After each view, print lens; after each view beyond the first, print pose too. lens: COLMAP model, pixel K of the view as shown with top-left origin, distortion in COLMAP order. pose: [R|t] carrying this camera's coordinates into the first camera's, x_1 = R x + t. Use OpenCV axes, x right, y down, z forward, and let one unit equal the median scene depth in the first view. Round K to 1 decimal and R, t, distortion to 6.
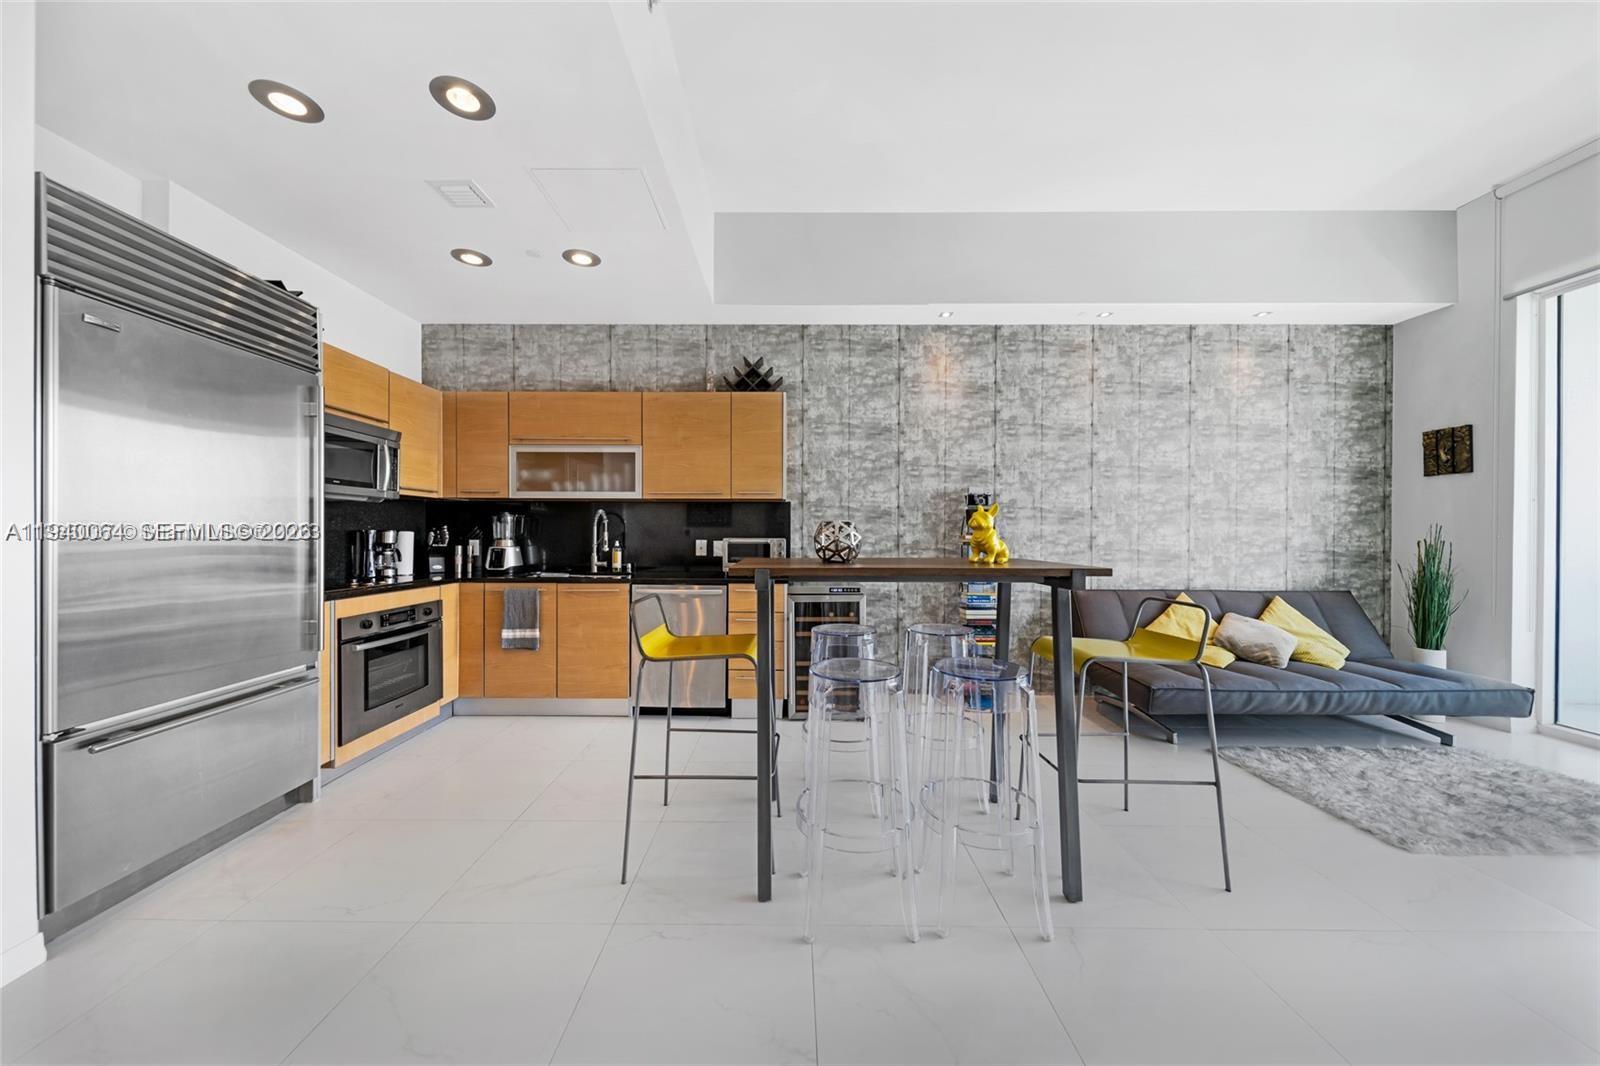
lens RADIAL K [[565.7, 0, 770.4], [0, 565.7, 531.5], [0, 0, 1]] dist [0.003120, -0.002009]
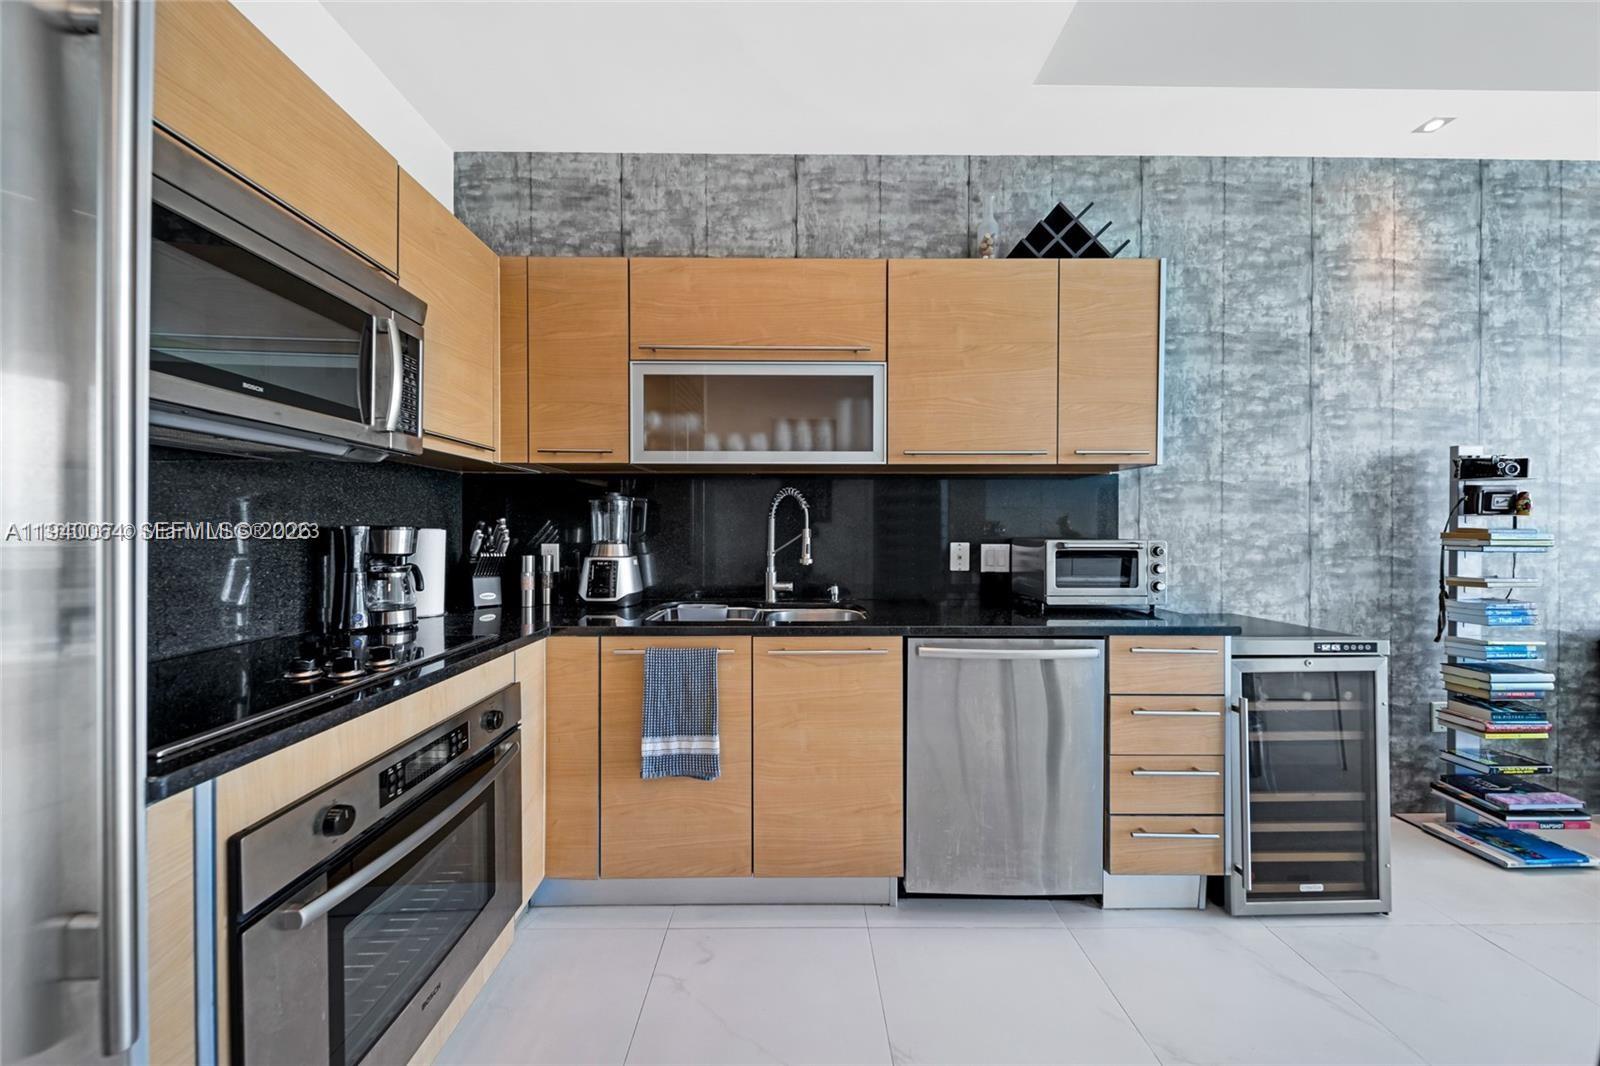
lens RADIAL K [[565.7, 0, 780.4], [0, 565.7, 529.4], [0, 0, 1]] dist [0.003120, -0.002009]
pose [[0.999929, -0.002980, 0.011536, -0.318431], [0.002976, 0.999995, 0.000423, 0.001079], [-0.011537, -0.000389, 0.999933, 0.463559]]
